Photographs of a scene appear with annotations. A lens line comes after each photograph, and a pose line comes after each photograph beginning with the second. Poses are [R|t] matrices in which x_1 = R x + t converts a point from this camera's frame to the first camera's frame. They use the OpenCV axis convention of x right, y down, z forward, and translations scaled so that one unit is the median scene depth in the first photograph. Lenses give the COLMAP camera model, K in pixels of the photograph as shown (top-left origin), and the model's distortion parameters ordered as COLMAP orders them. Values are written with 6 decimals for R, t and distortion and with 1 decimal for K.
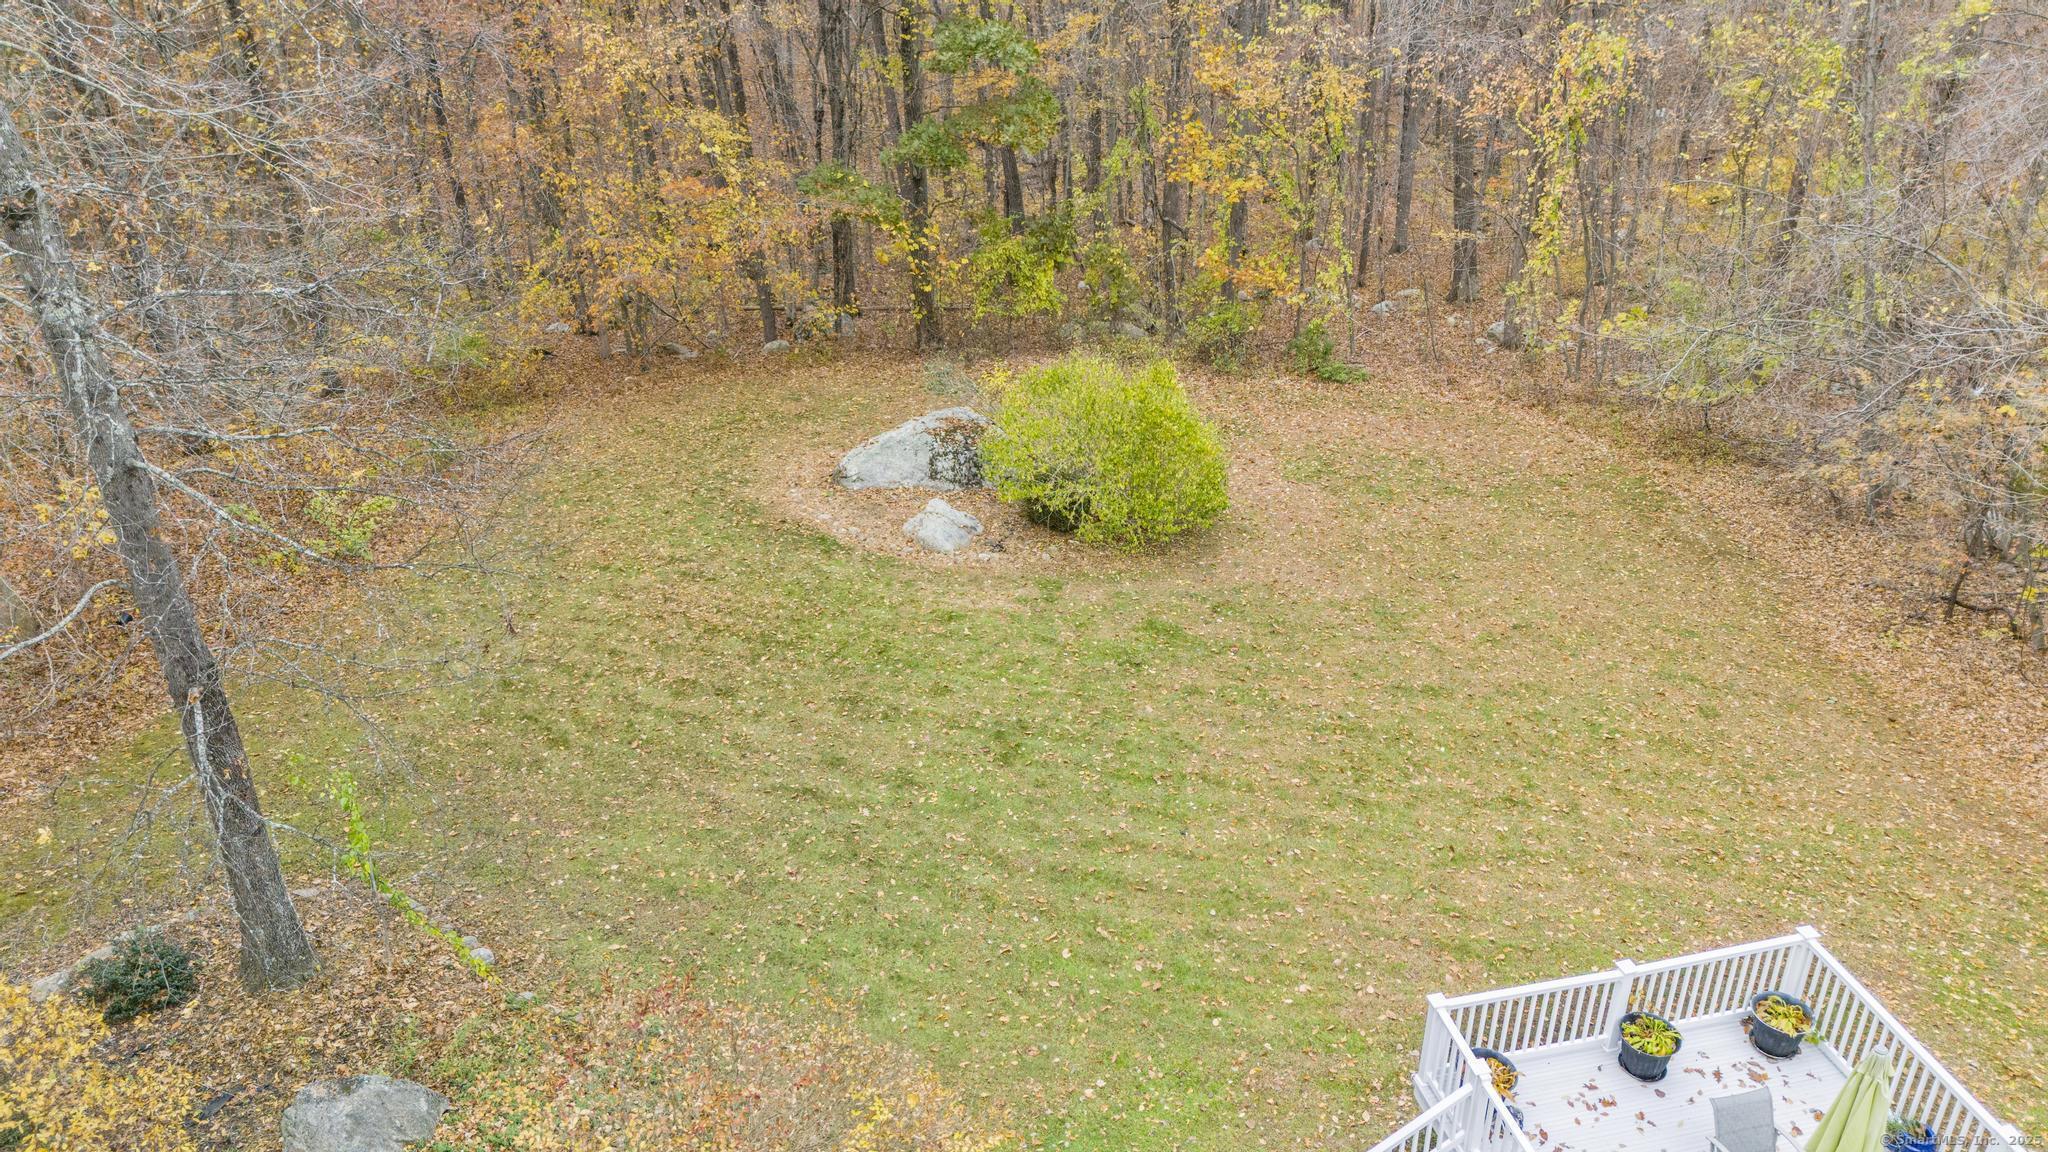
lens RADIAL K [[1502.5, 0, 1032.8], [0, 1502.5, 566.8], [0, 0, 1]] dist [0.051871, -0.010495]
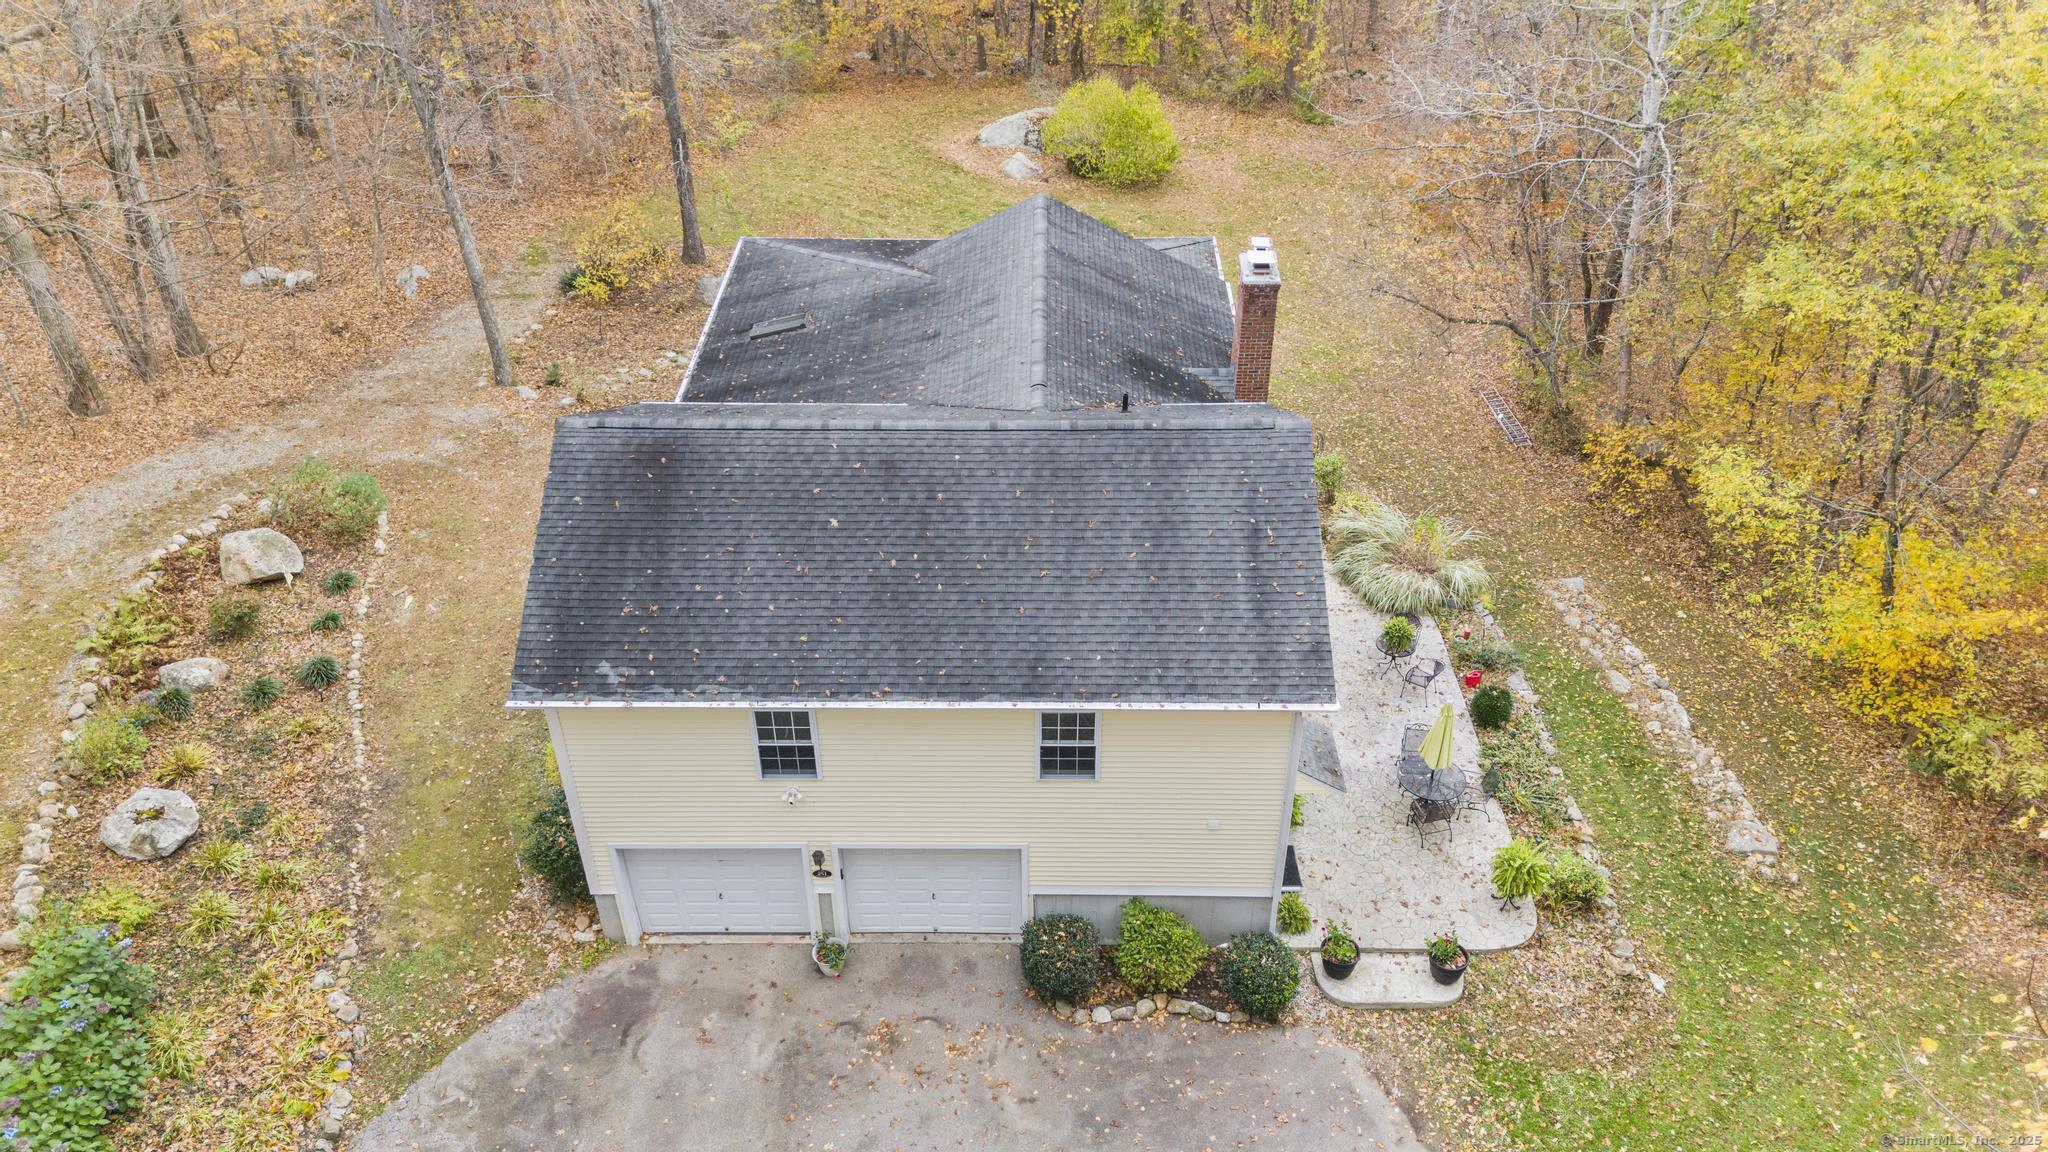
lens RADIAL K [[1502.5, 0, 1019.9], [0, 1502.5, 583.6], [0, 0, 1]] dist [0.051871, -0.010495]
pose [[0.967342, 0.149092, -0.204992, 0.385232], [-0.118788, 0.981064, 0.152982, 0.185987], [0.223918, -0.123635, 0.966734, -0.847215]]
